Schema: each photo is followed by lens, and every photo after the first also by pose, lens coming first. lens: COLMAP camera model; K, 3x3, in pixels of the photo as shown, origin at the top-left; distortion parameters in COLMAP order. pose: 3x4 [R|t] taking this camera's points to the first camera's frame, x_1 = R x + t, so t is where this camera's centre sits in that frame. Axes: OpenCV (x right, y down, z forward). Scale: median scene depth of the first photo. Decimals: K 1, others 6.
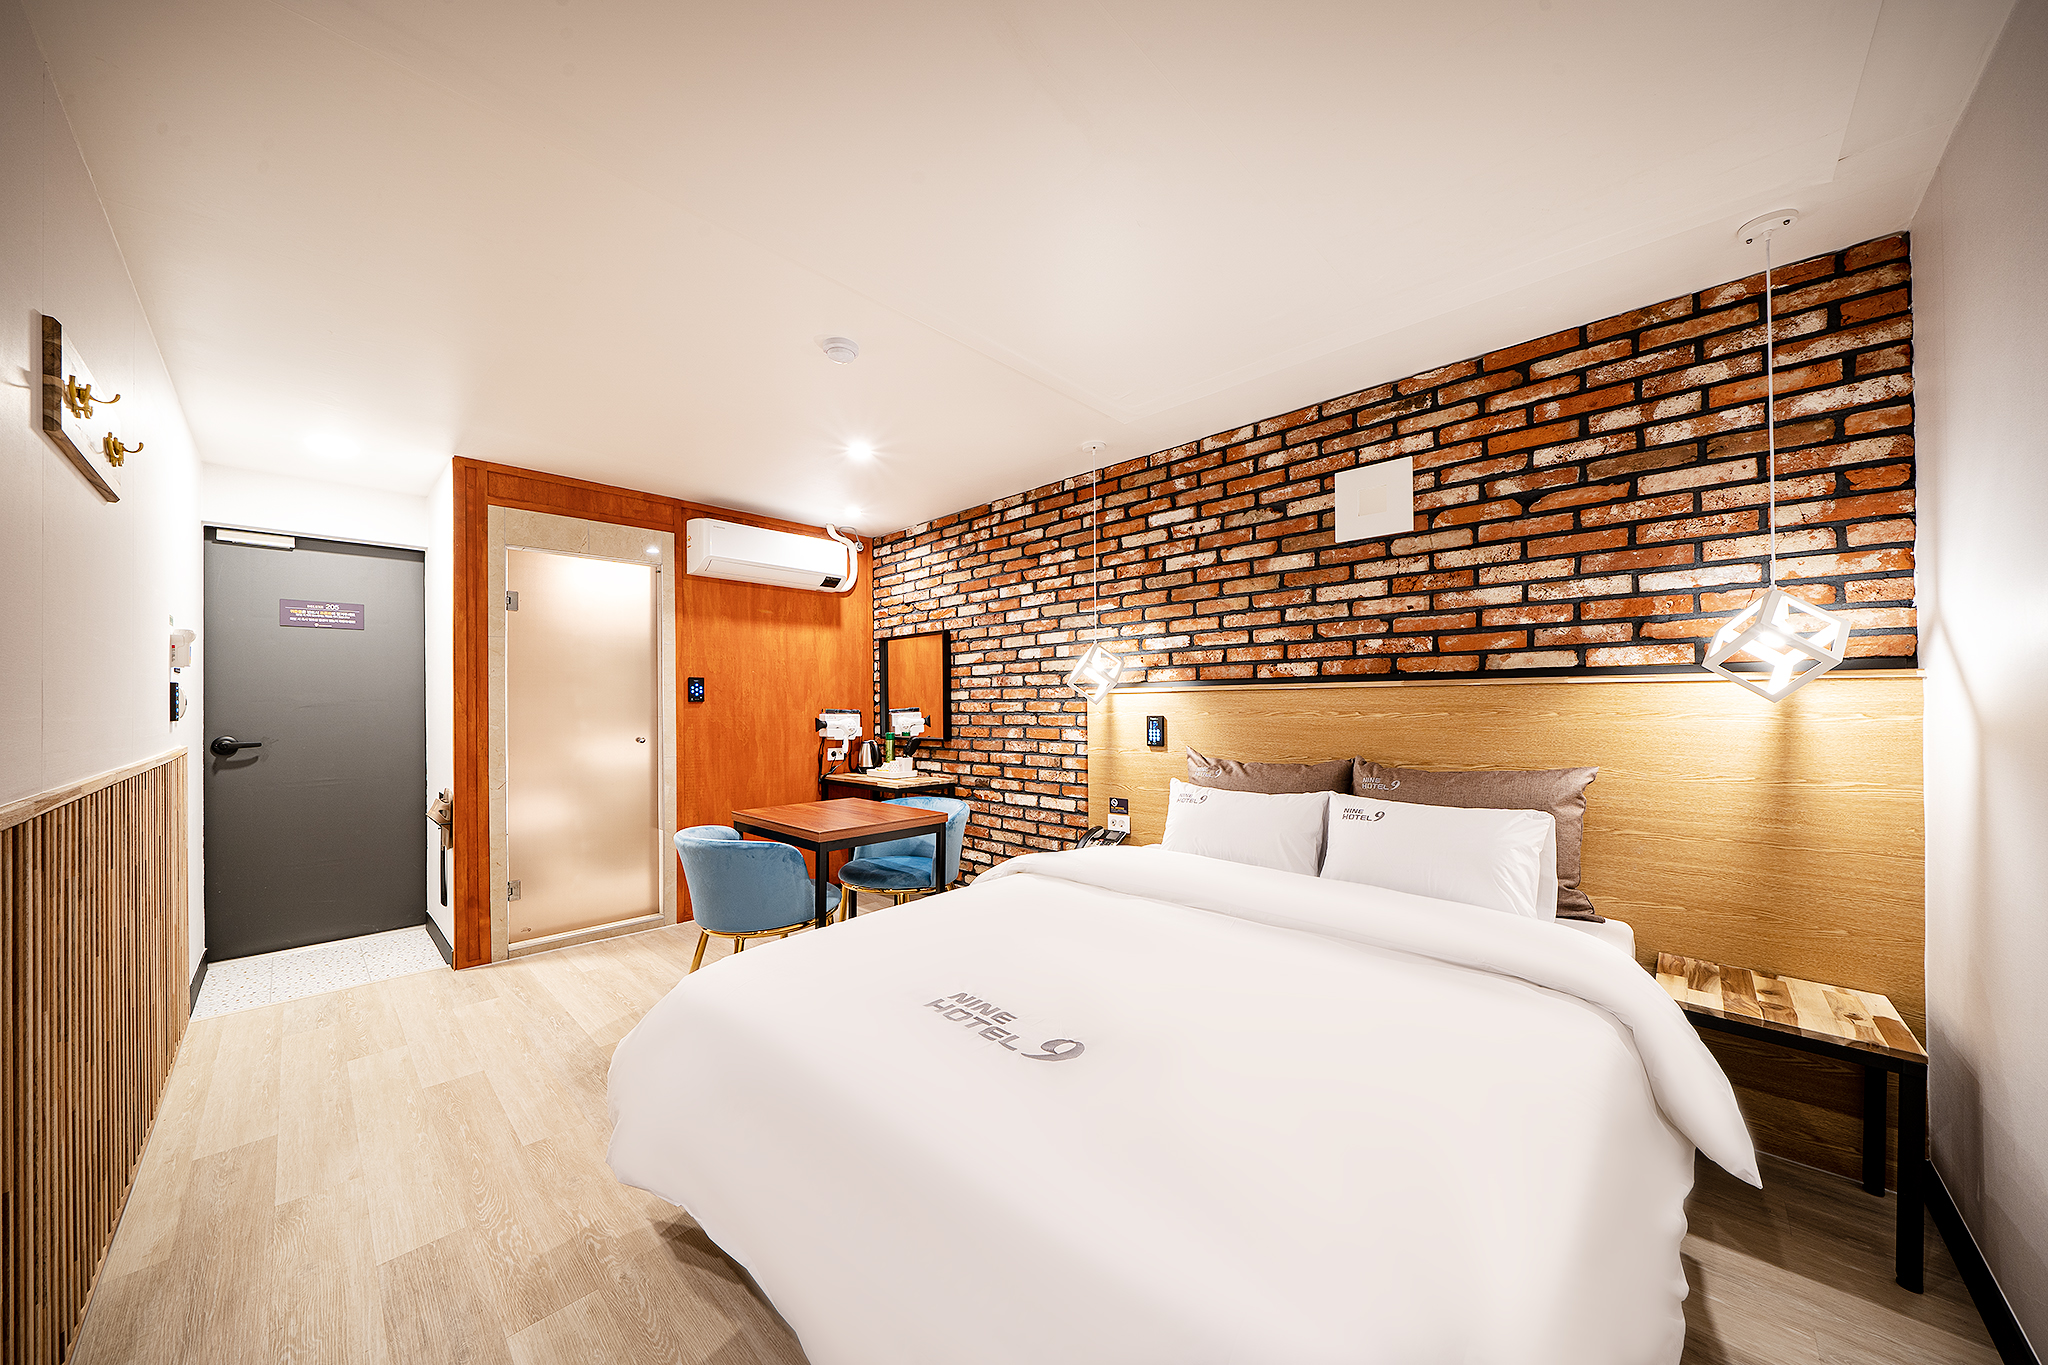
lens RADIAL K [[690.2, 0, 1024.7], [0, 690.2, 702.5], [0, 0, 1]] dist [-0.009437, -0.000242]
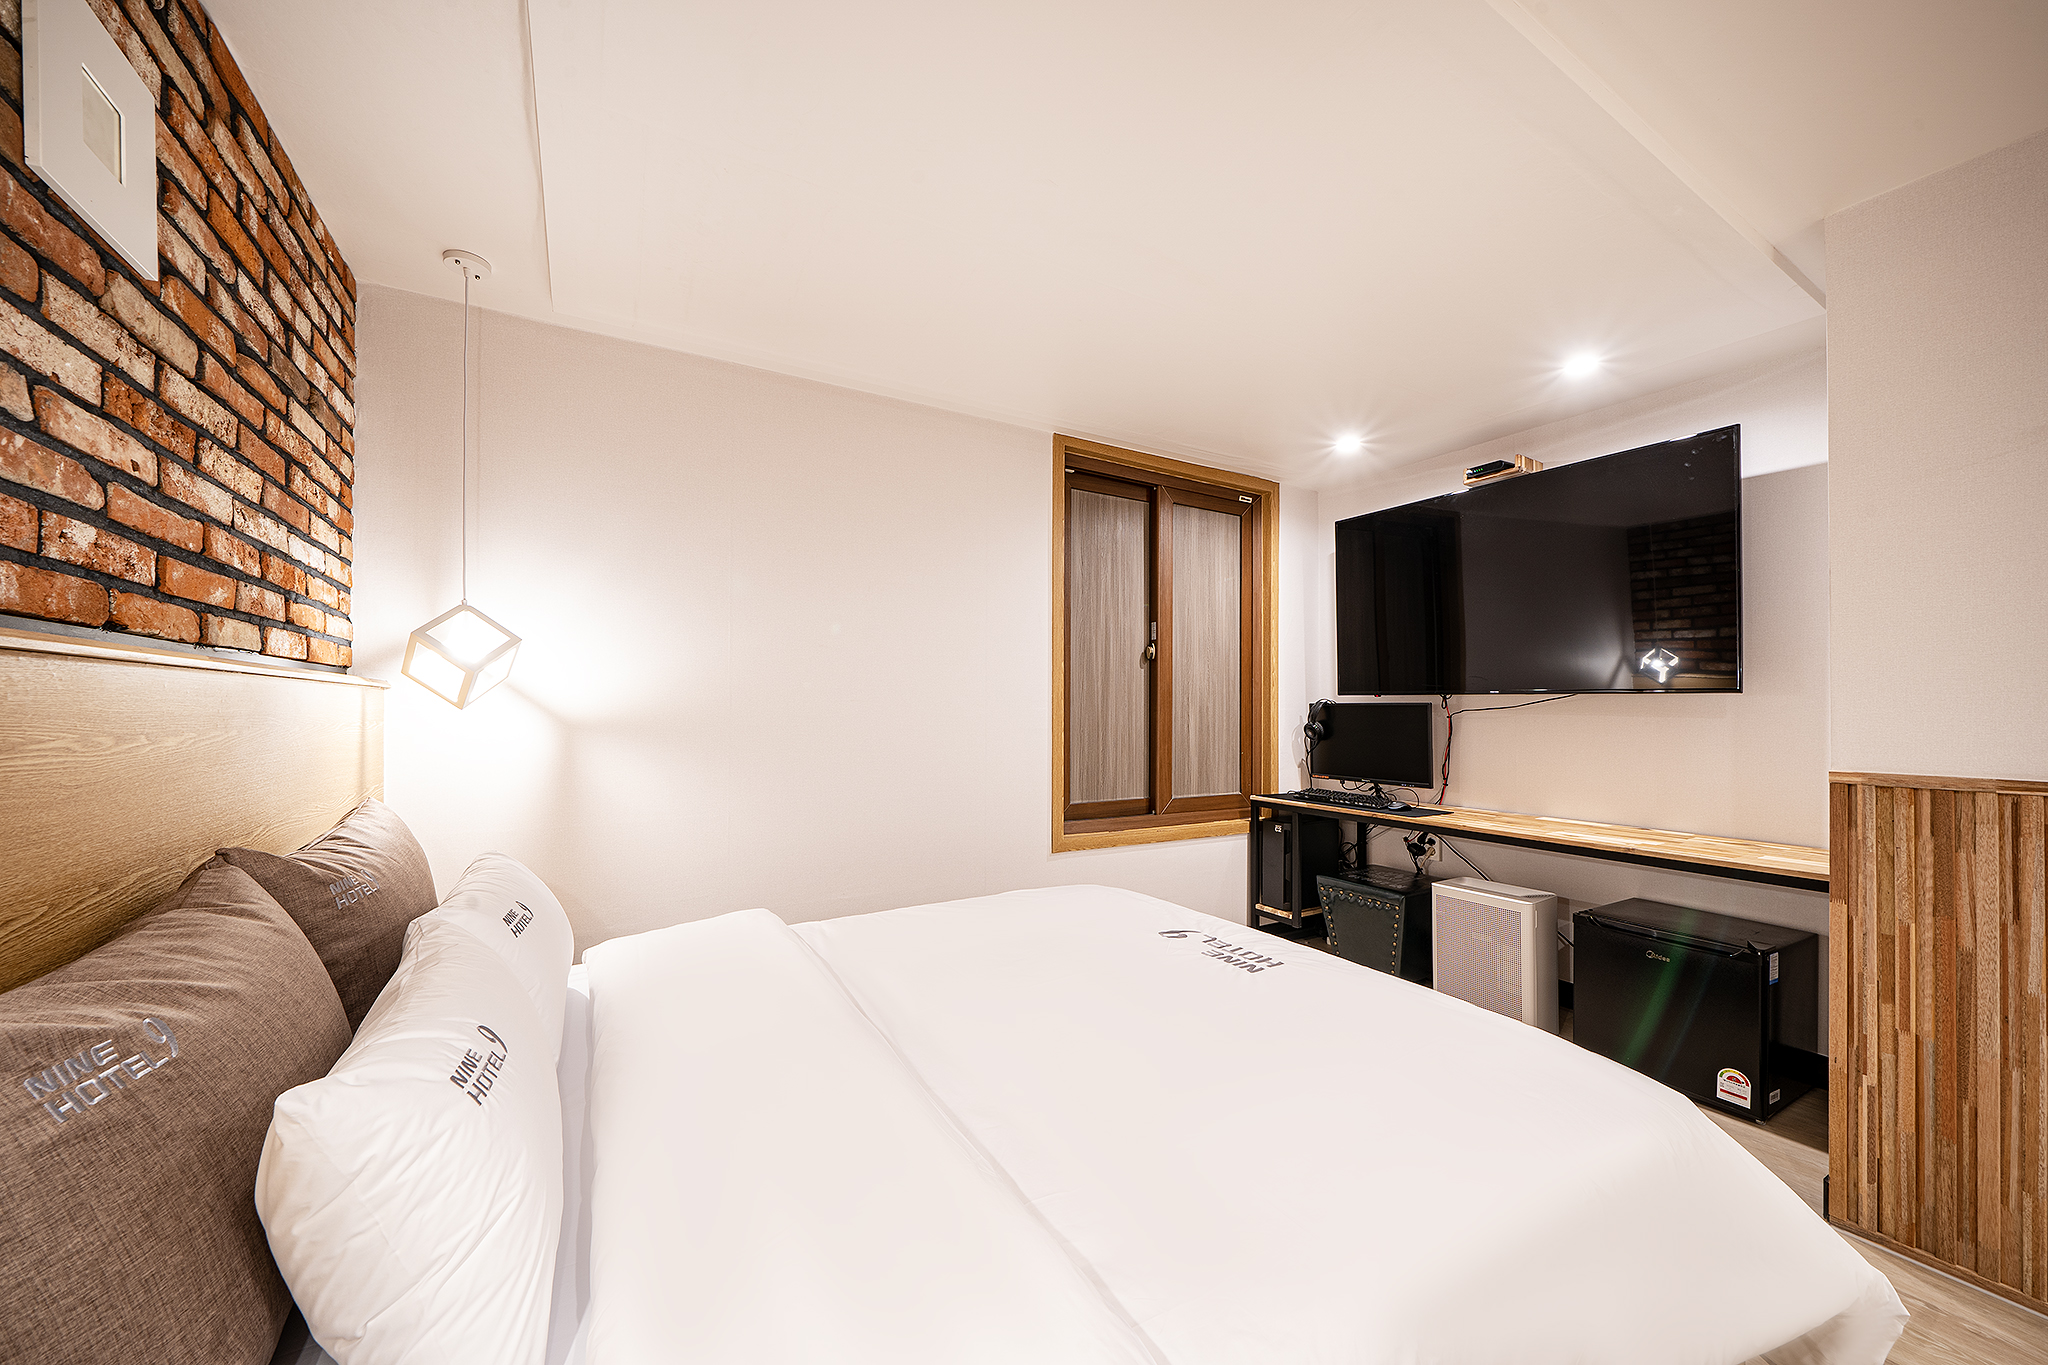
lens RADIAL K [[745.0, 0, 1033.1], [0, 745.0, 707.5], [0, 0, 1]] dist [0.000476, 0.000025]
pose [[-0.958833, 0.008507, 0.283844, -0.040791], [0.006509, 0.999947, -0.007981, 0.005530], [-0.283896, -0.005805, -0.958837, 0.876276]]
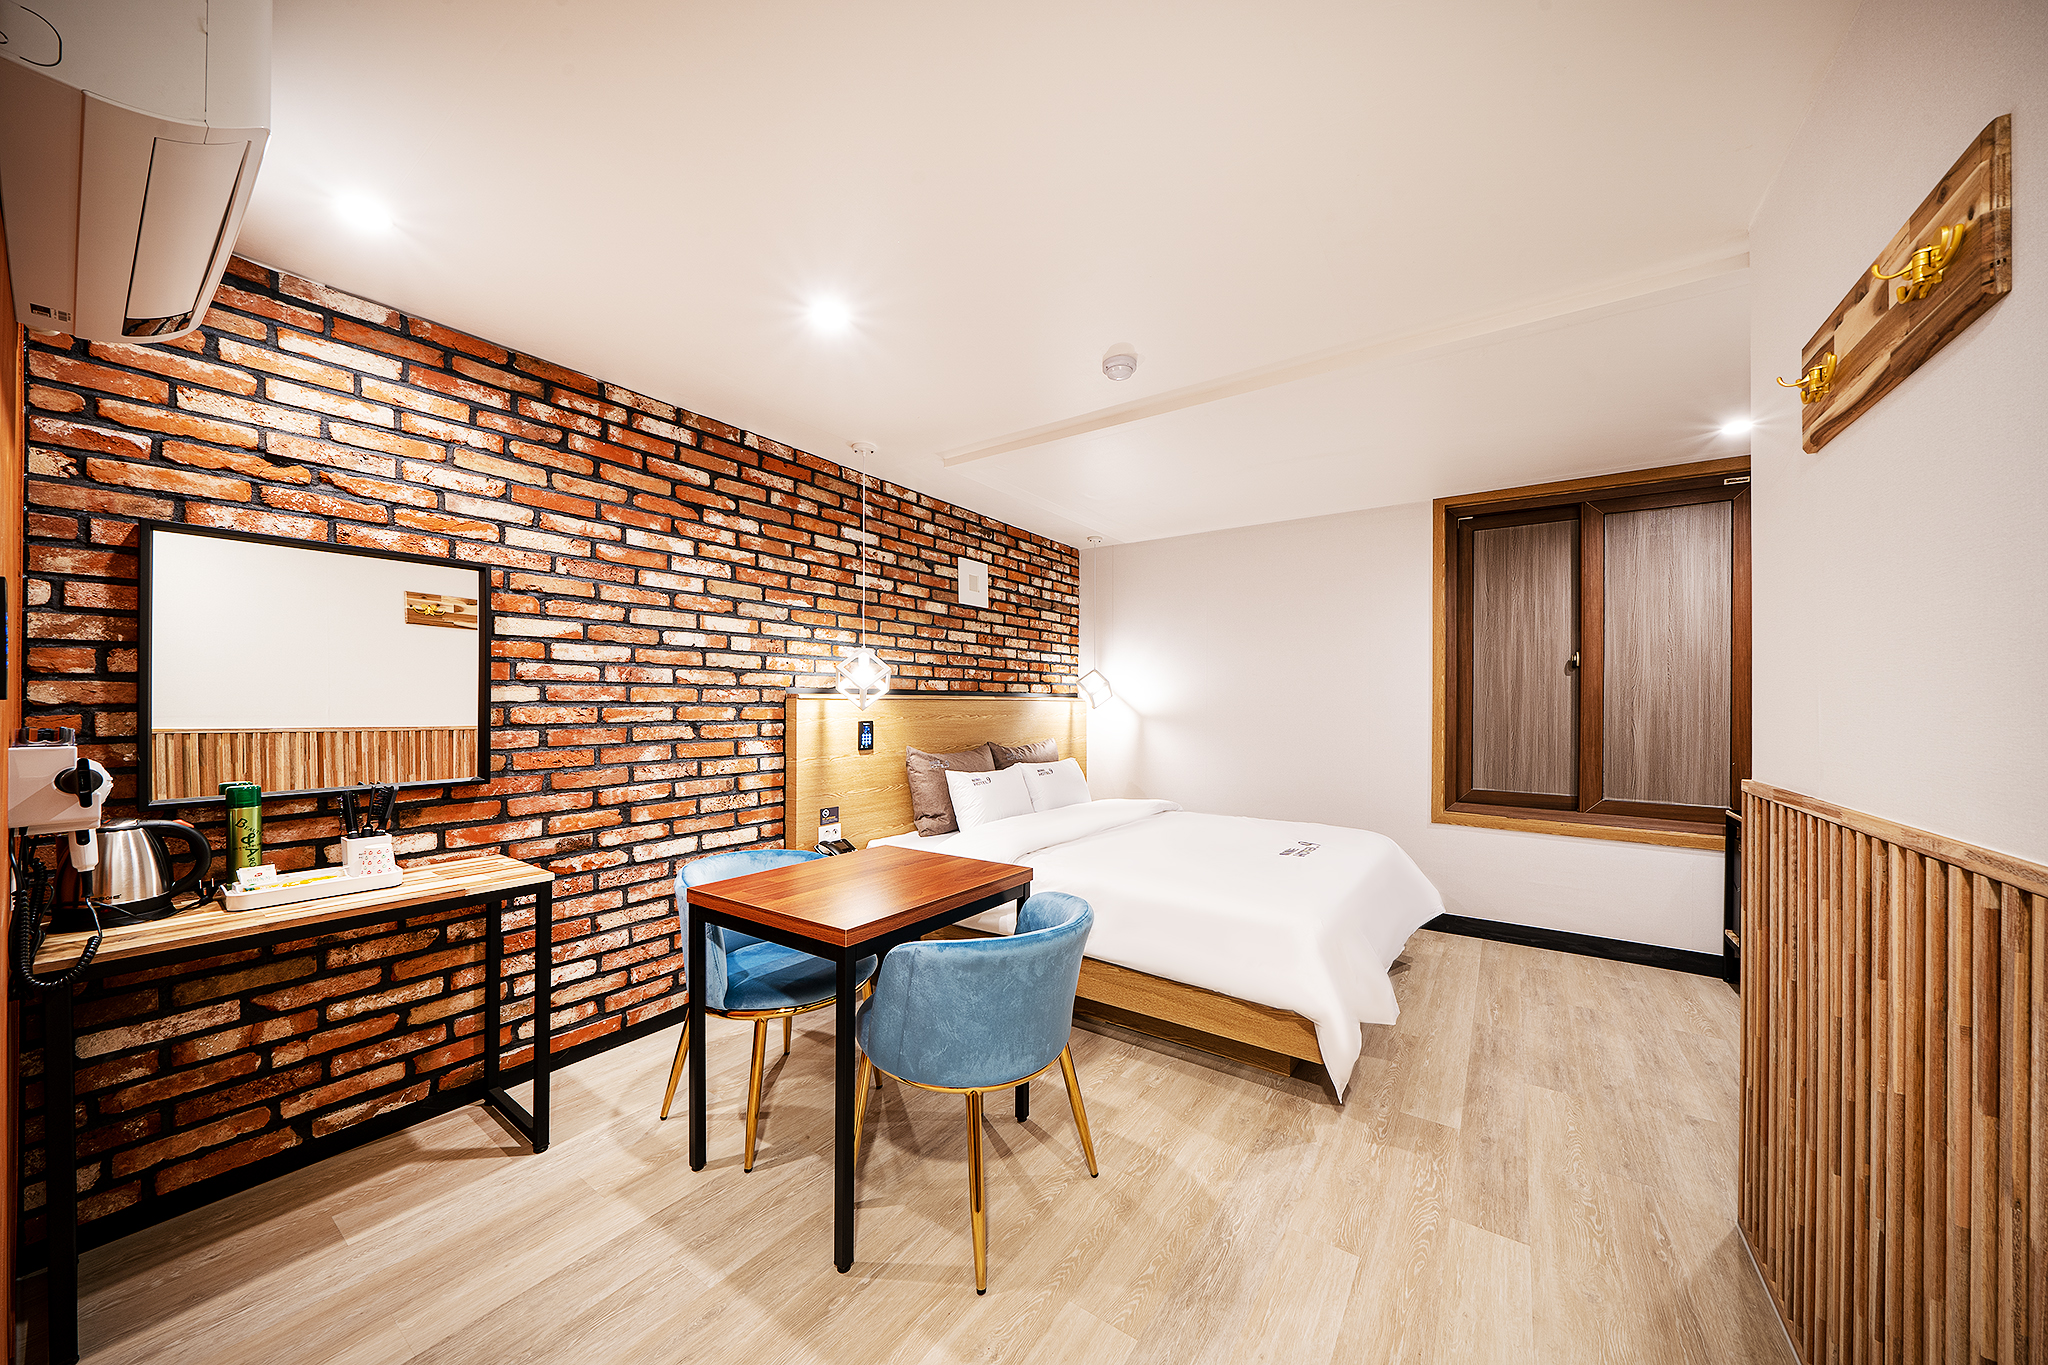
lens RADIAL K [[690.2, 0, 1018.8], [0, 690.2, 700.6], [0, 0, 1]] dist [-0.009437, -0.000242]
pose [[-0.139370, 0.010161, 0.990188, -0.783238], [-0.006141, 0.999919, -0.011125, -0.001664], [-0.990221, -0.007631, -0.139297, 0.798707]]
